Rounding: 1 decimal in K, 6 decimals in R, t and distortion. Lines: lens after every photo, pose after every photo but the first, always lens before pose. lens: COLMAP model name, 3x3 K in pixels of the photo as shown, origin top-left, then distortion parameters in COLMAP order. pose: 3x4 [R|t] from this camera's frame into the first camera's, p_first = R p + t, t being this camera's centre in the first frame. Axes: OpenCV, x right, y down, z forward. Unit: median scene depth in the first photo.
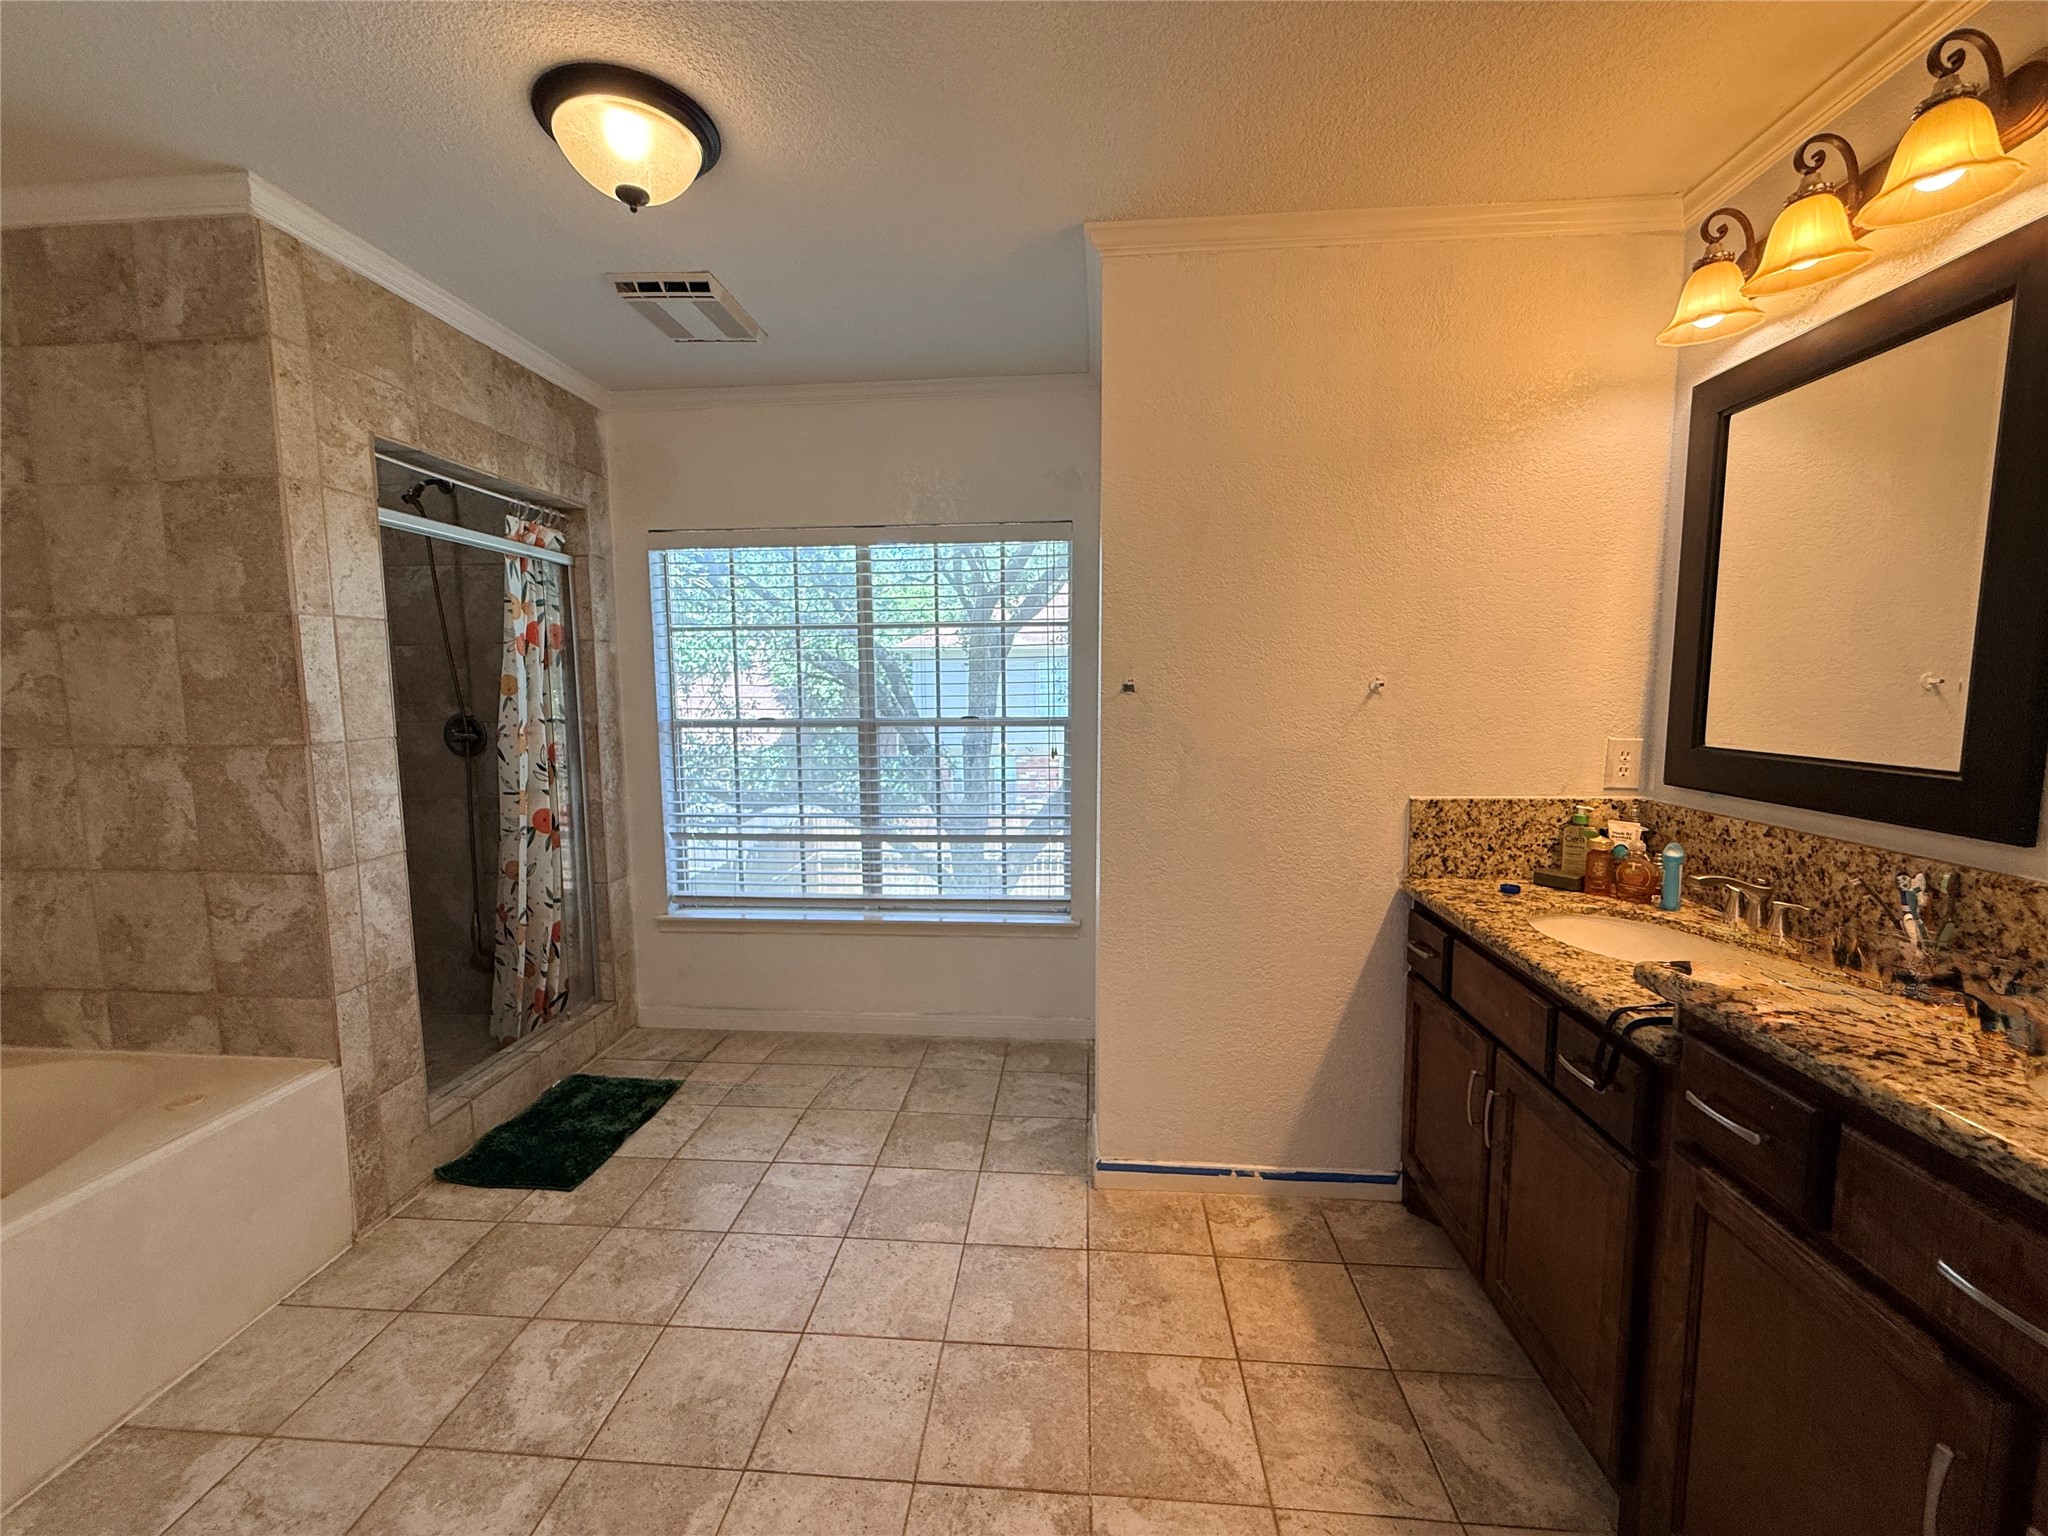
lens RADIAL K [[820.4, 0, 1013.7], [0, 820.4, 768.5], [0, 0, 1]] dist [-0.000905, 0.000026]
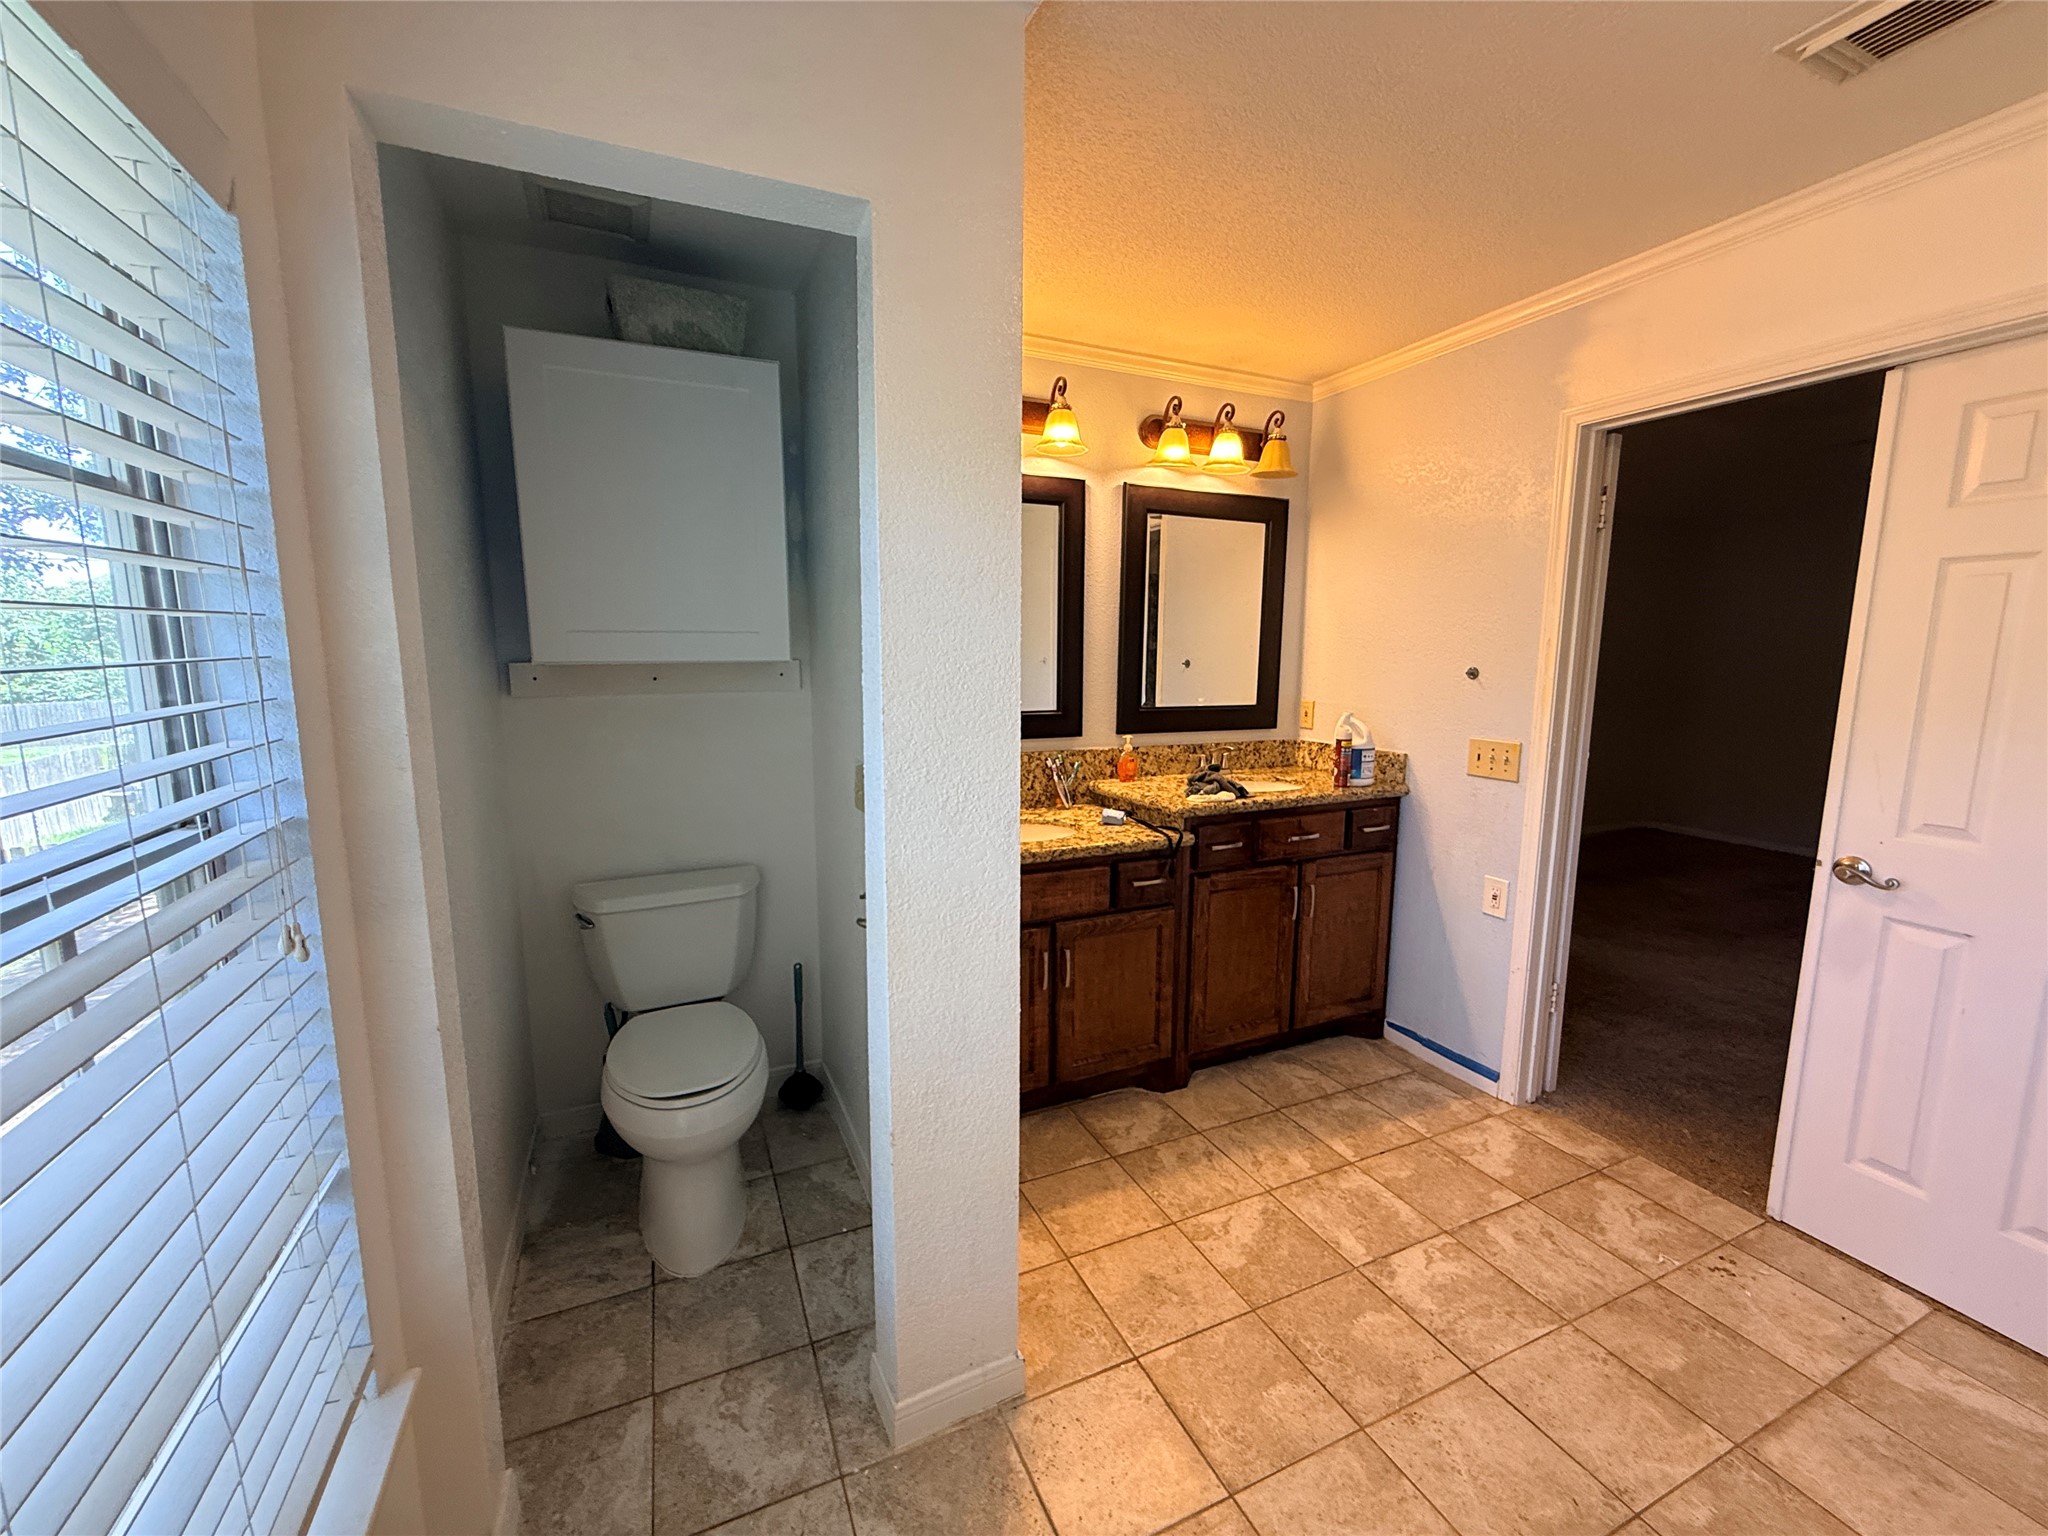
lens RADIAL K [[820.4, 0, 1020.5], [0, 820.4, 769.2], [0, 0, 1]] dist [-0.000905, 0.000026]
pose [[-0.486220, -0.121452, 0.865355, -0.466062], [0.088658, 0.978328, 0.187123, -0.159429], [-0.869327, 0.167704, -0.464915, 1.280735]]
